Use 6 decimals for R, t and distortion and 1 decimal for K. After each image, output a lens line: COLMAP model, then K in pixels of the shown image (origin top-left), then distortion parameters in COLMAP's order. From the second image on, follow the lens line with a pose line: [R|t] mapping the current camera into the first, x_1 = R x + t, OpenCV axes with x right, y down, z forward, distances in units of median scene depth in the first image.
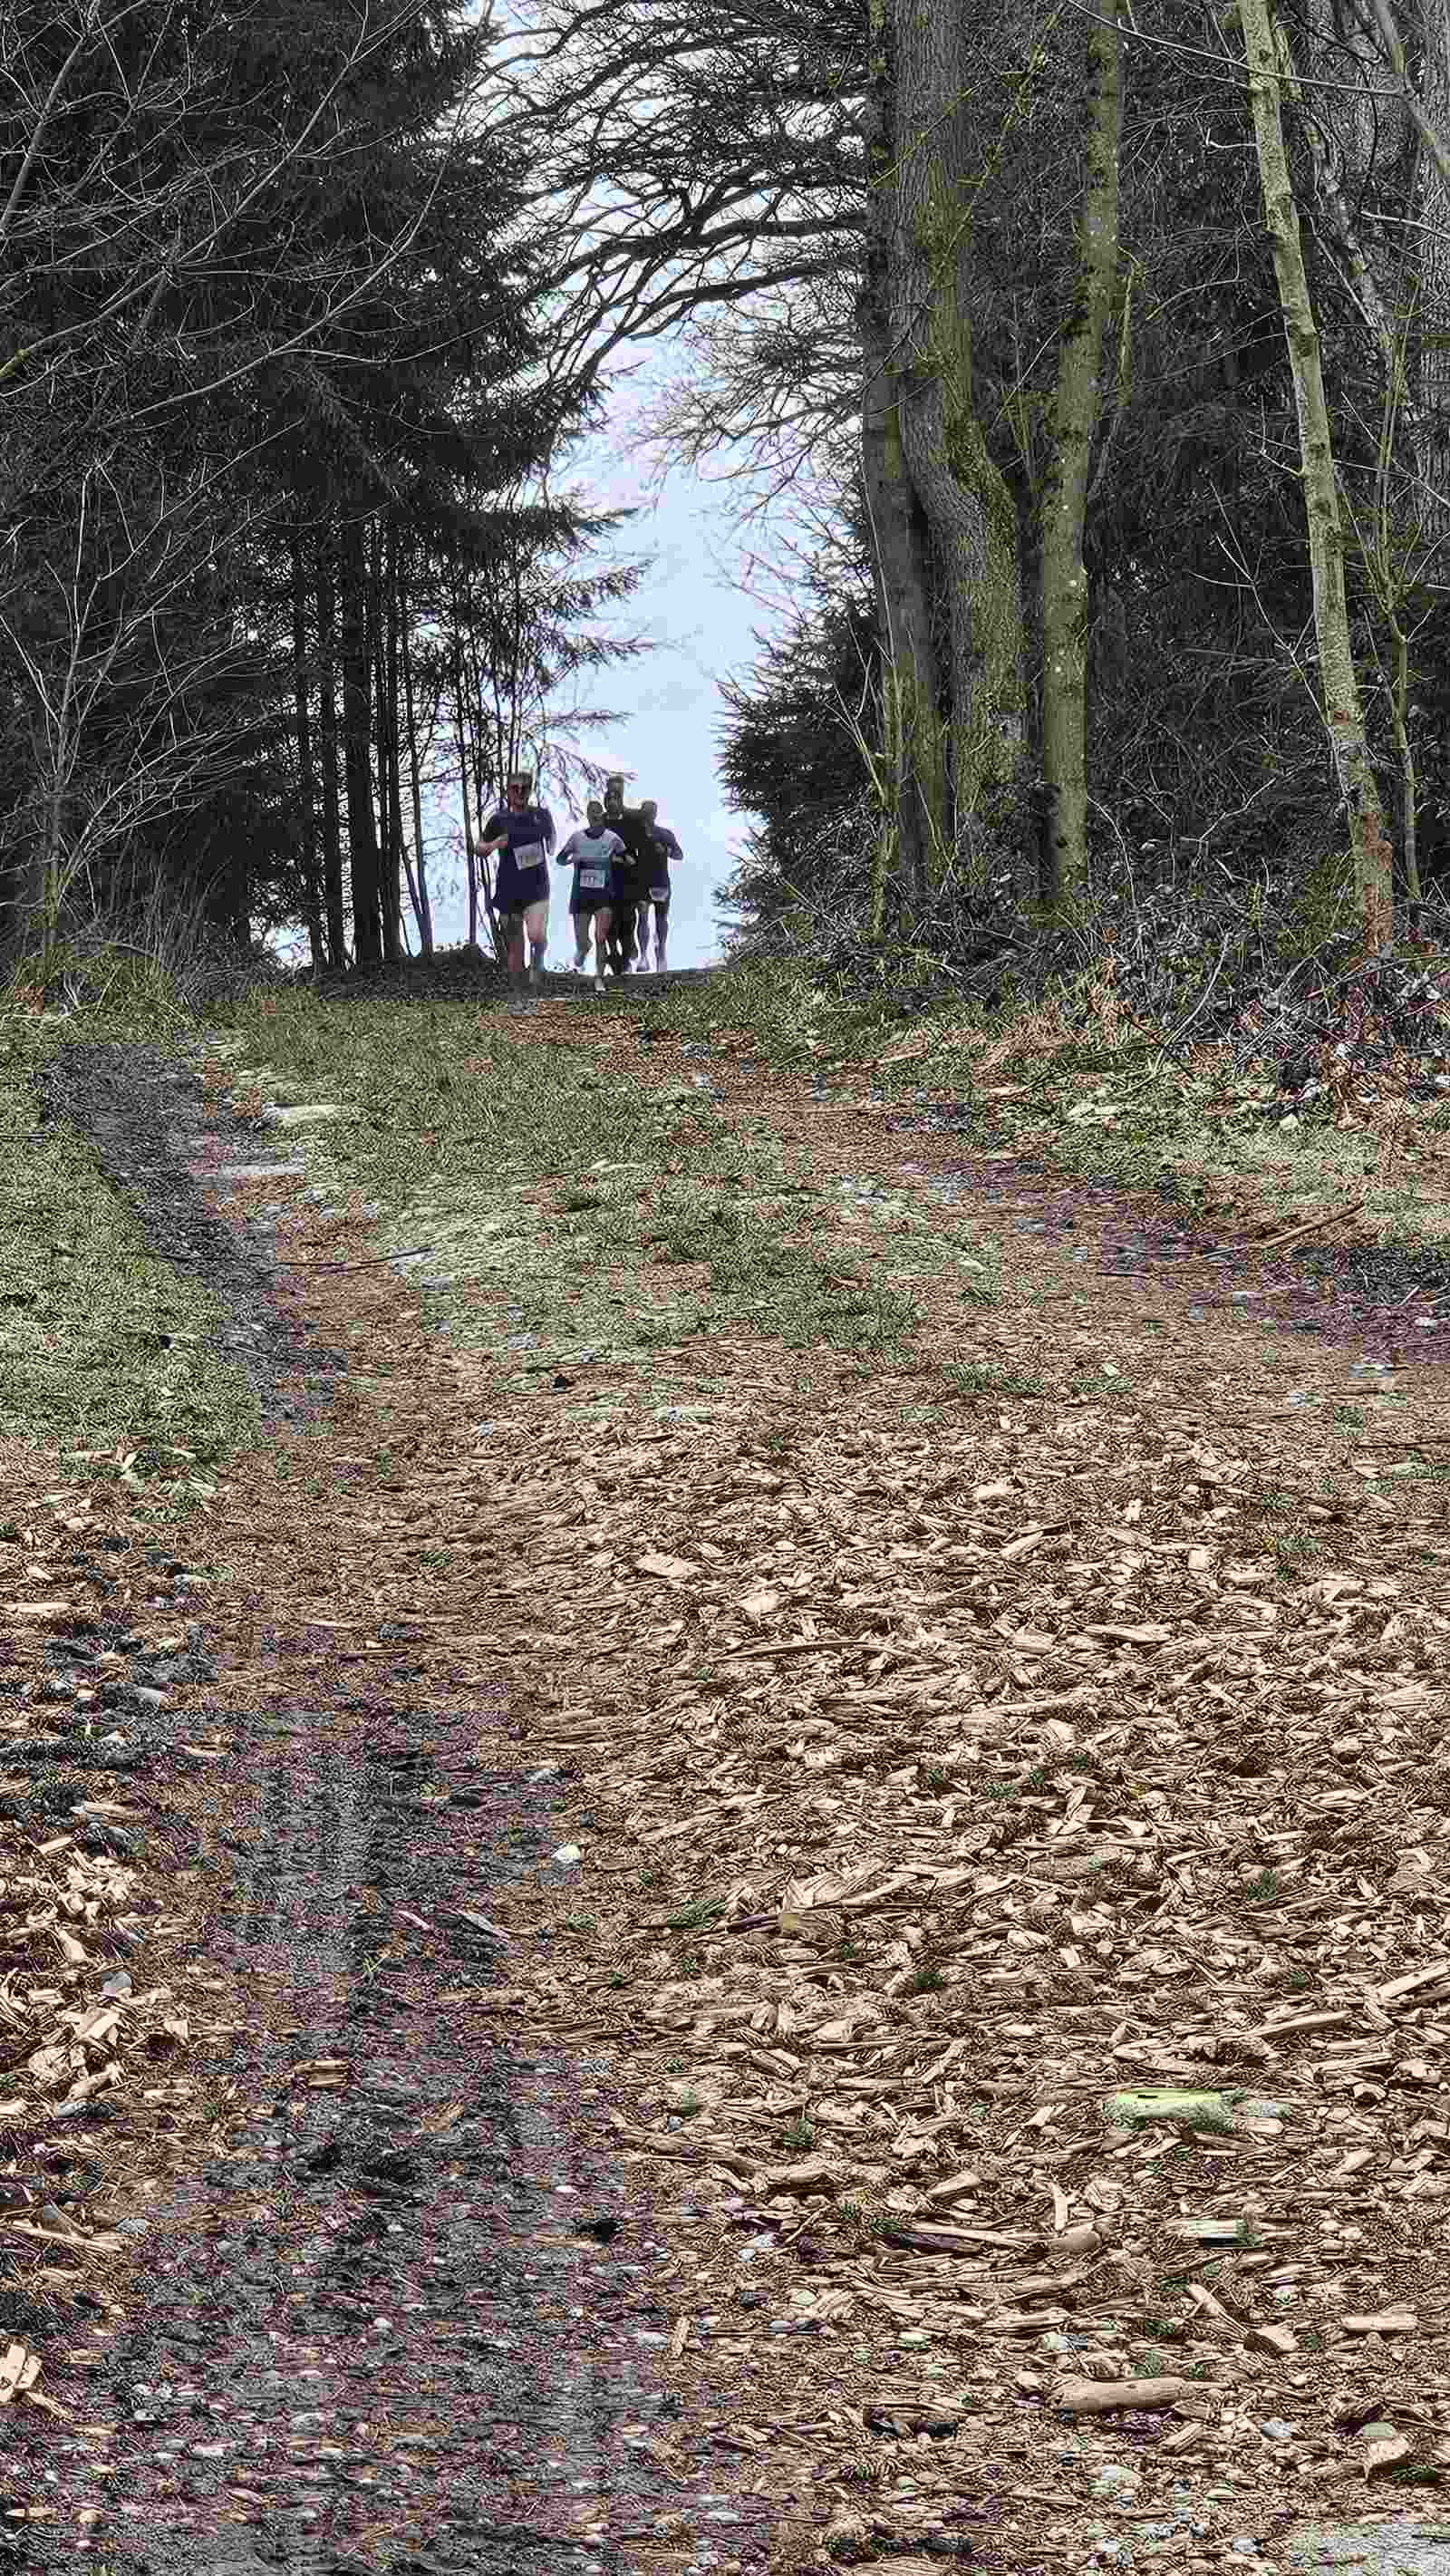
lens RADIAL K [[7549.6, 0, 745.1], [0, 7549.6, 1274.8], [0, 0, 1]] dist [-0.504170, 0.000000]
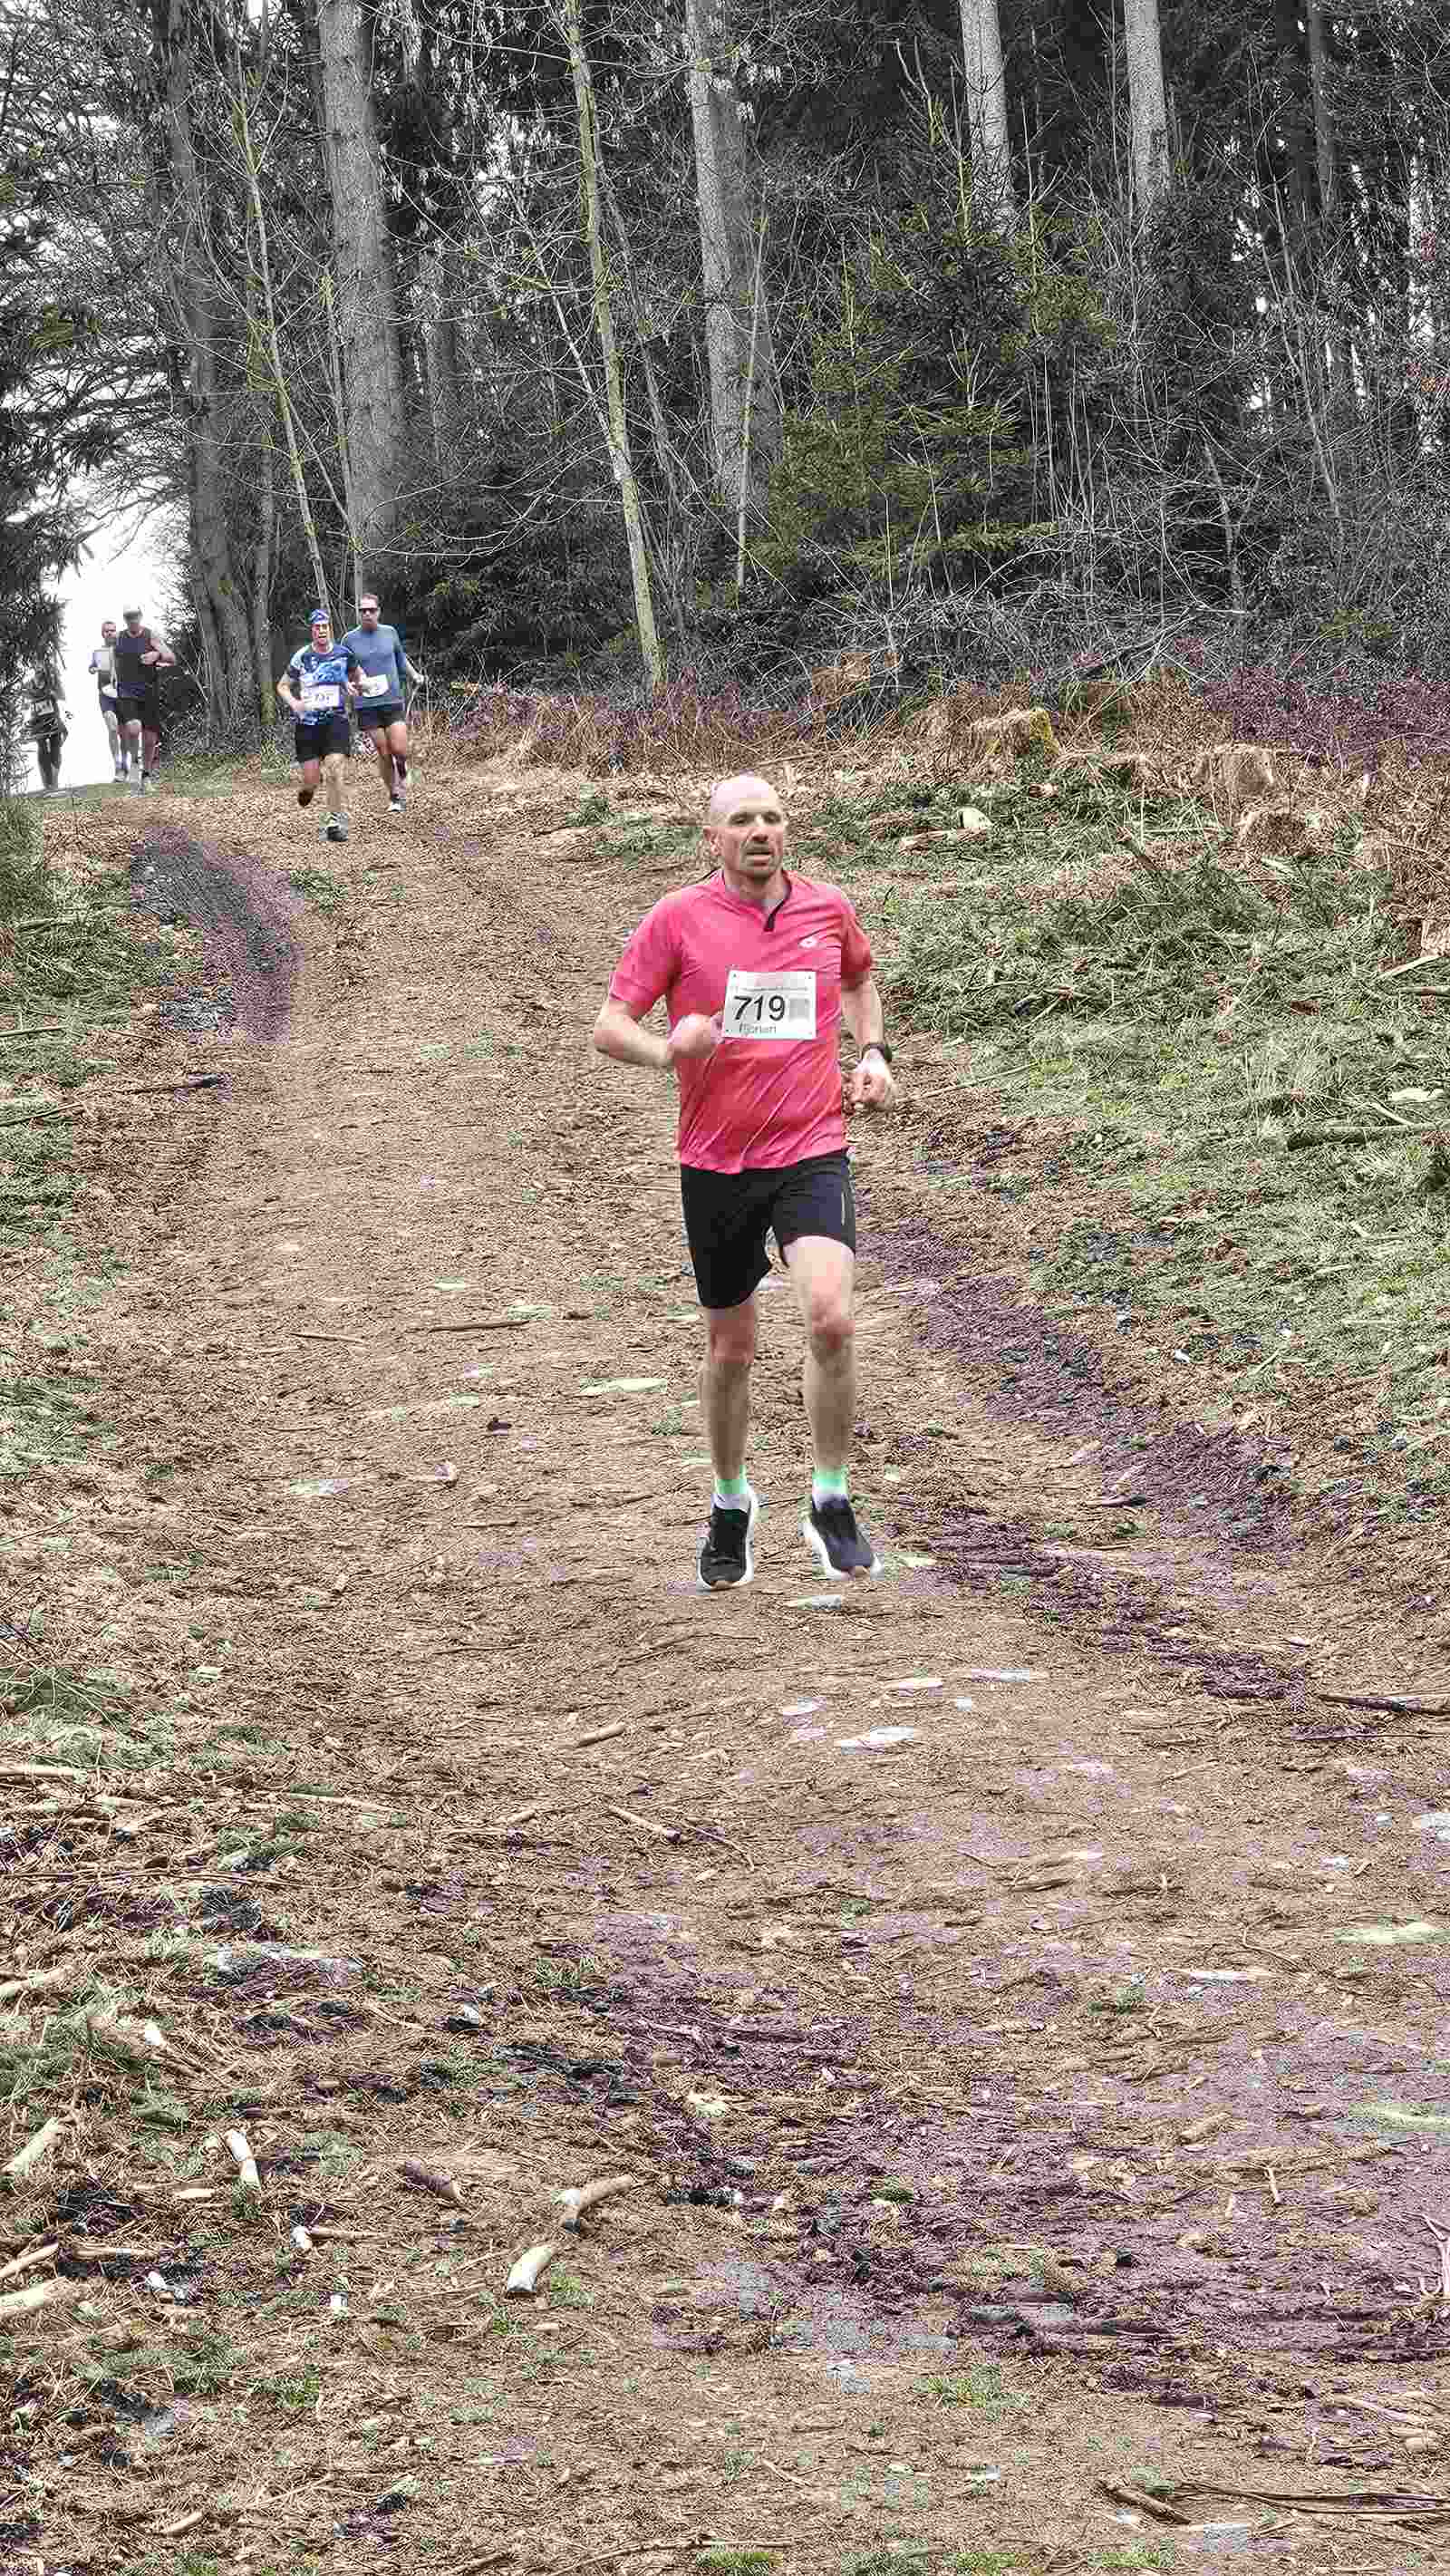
lens RADIAL K [[9649.8, 0, 724.7], [0, 9649.8, 1295.5], [0, 0, 1]] dist [-0.657432, 0.000000]
pose [[0.995366, -0.065701, 0.070214, -0.046003], [0.066492, 0.997747, -0.008983, 0.167645], [-0.069466, 0.013610, 0.997491, -2.144907]]
